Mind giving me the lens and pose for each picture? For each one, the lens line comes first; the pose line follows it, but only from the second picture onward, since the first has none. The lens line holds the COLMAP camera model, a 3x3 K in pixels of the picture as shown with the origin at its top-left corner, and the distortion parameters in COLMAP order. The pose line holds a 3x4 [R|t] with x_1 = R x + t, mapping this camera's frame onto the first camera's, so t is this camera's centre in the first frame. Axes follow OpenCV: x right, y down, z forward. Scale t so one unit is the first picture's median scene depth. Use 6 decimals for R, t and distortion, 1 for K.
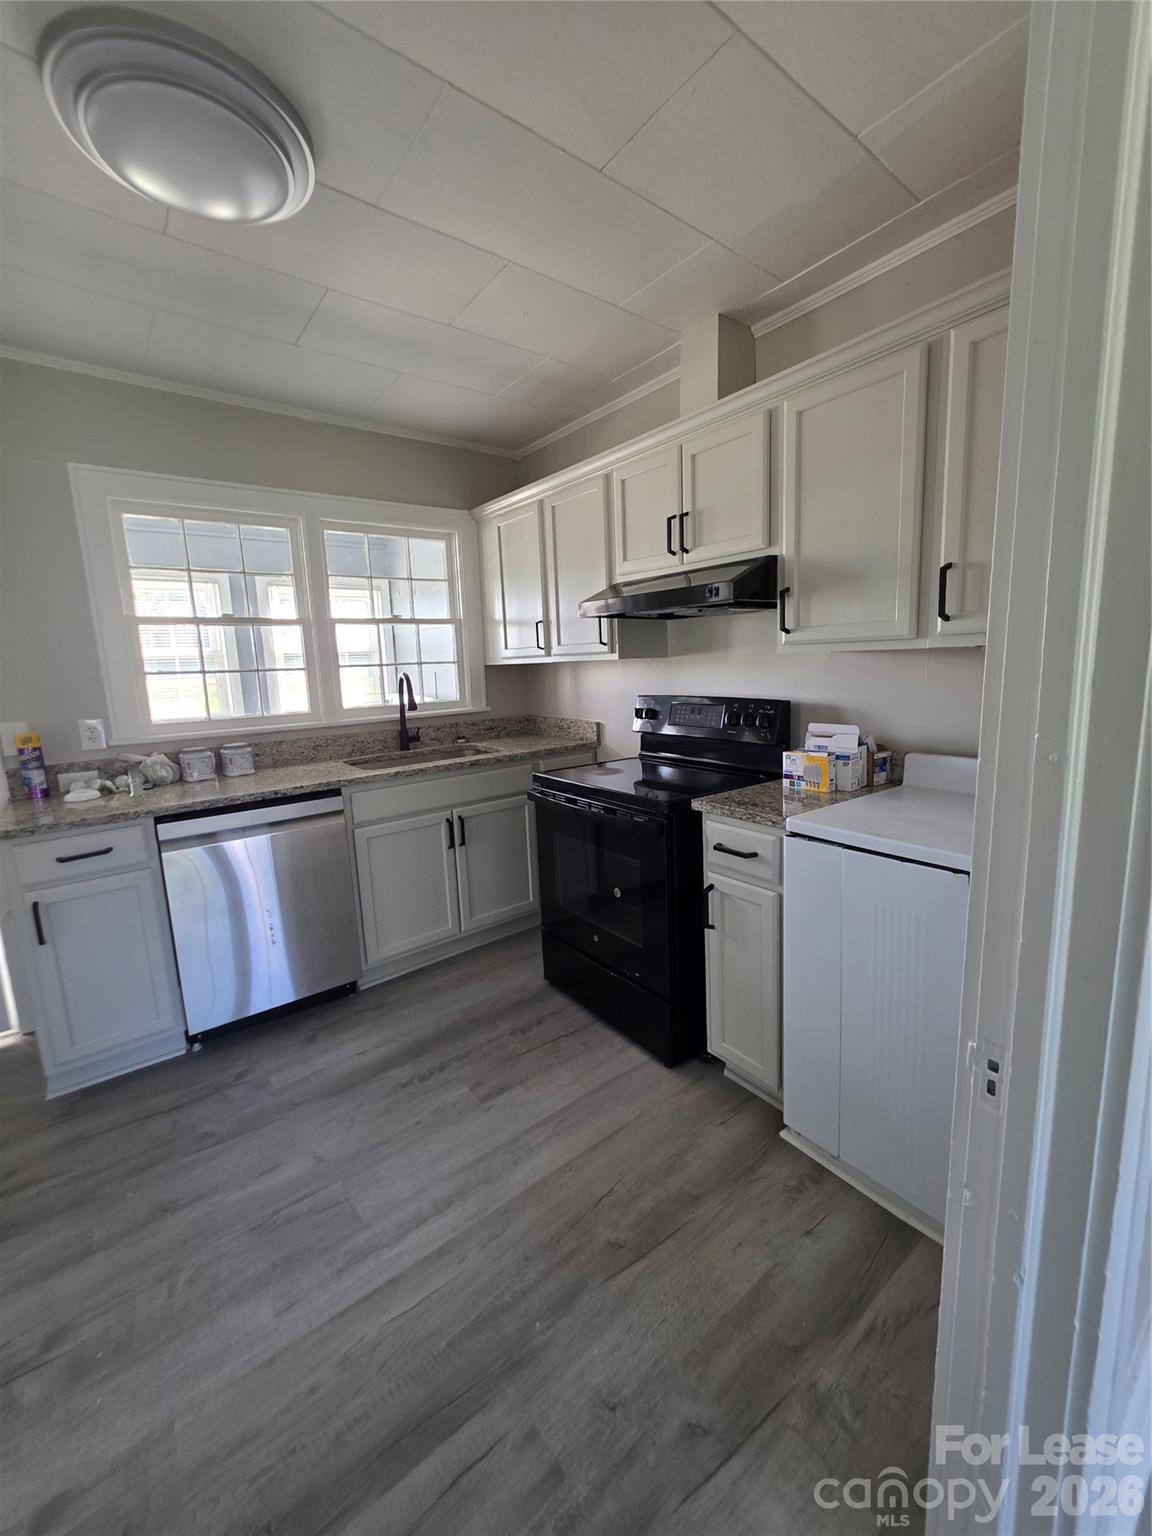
lens RADIAL K [[613.2, 0, 579.5], [0, 613.2, 758.3], [0, 0, 1]] dist [0.000299, -0.000314]
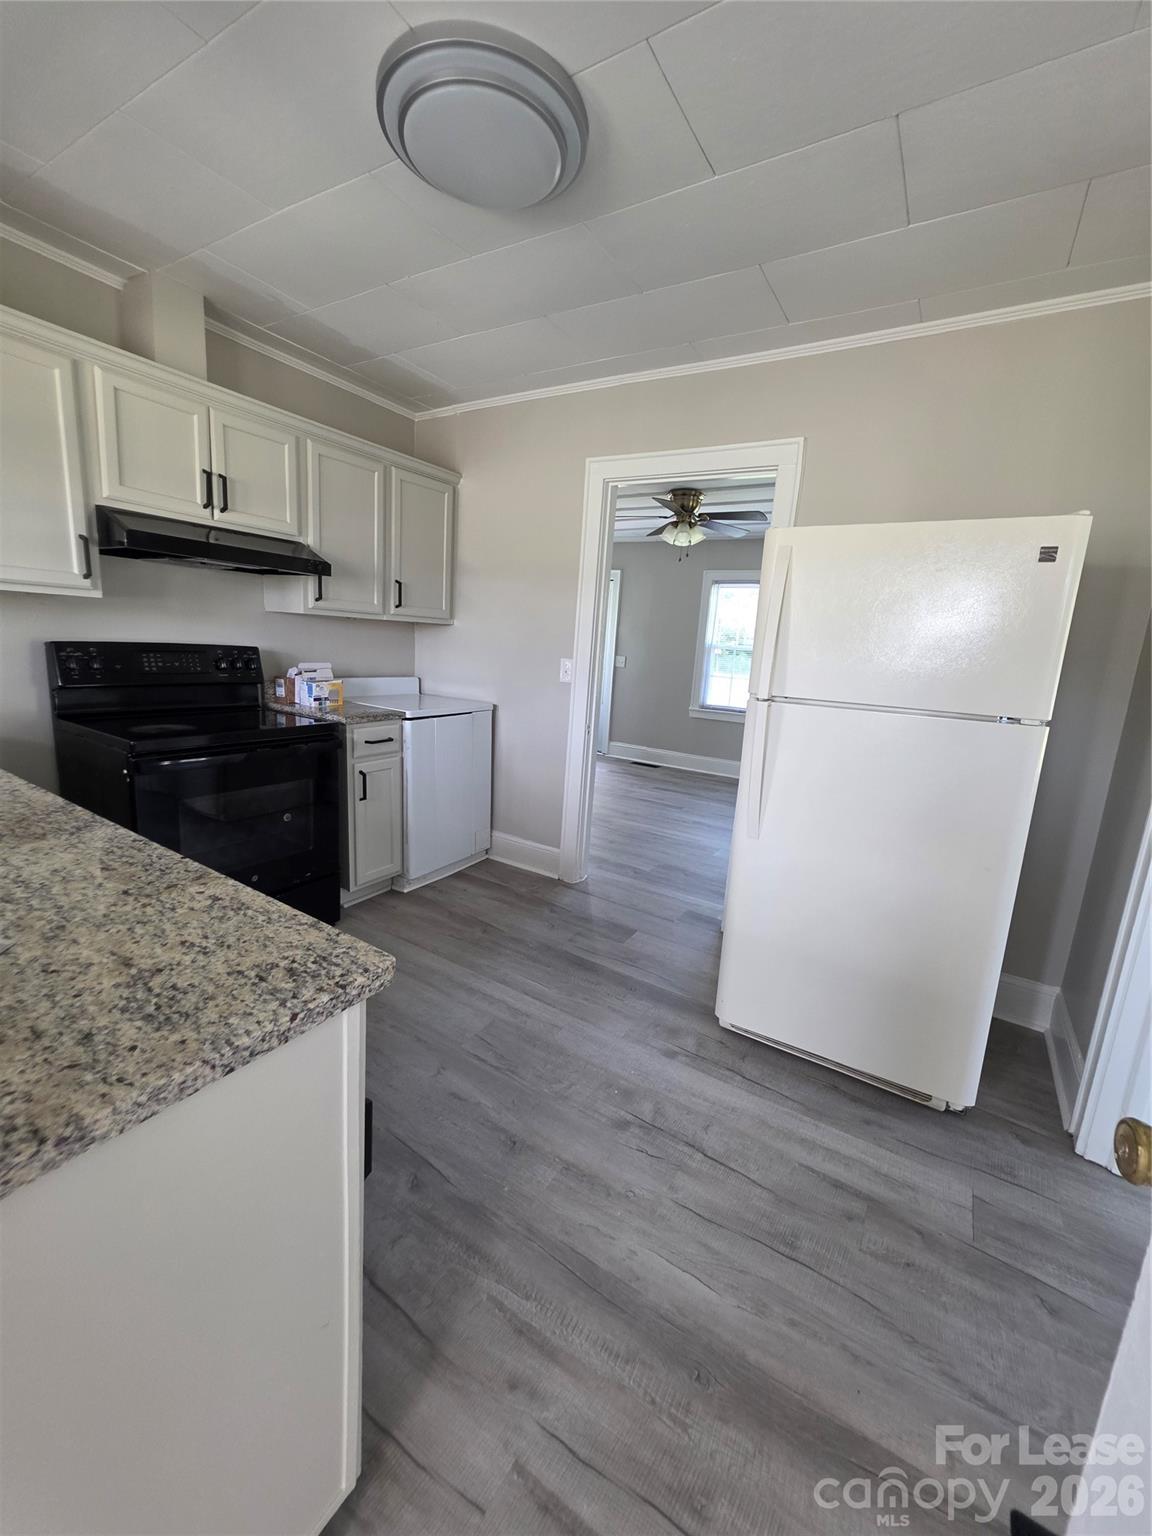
lens RADIAL K [[613.2, 0, 579.5], [0, 613.2, 758.3], [0, 0, 1]] dist [0.000299, -0.000314]
pose [[-0.346429, -0.167024, 0.923087, -1.471396], [0.091918, 0.973242, 0.210596, -0.099283], [-0.933562, 0.157805, -0.321807, 1.060787]]
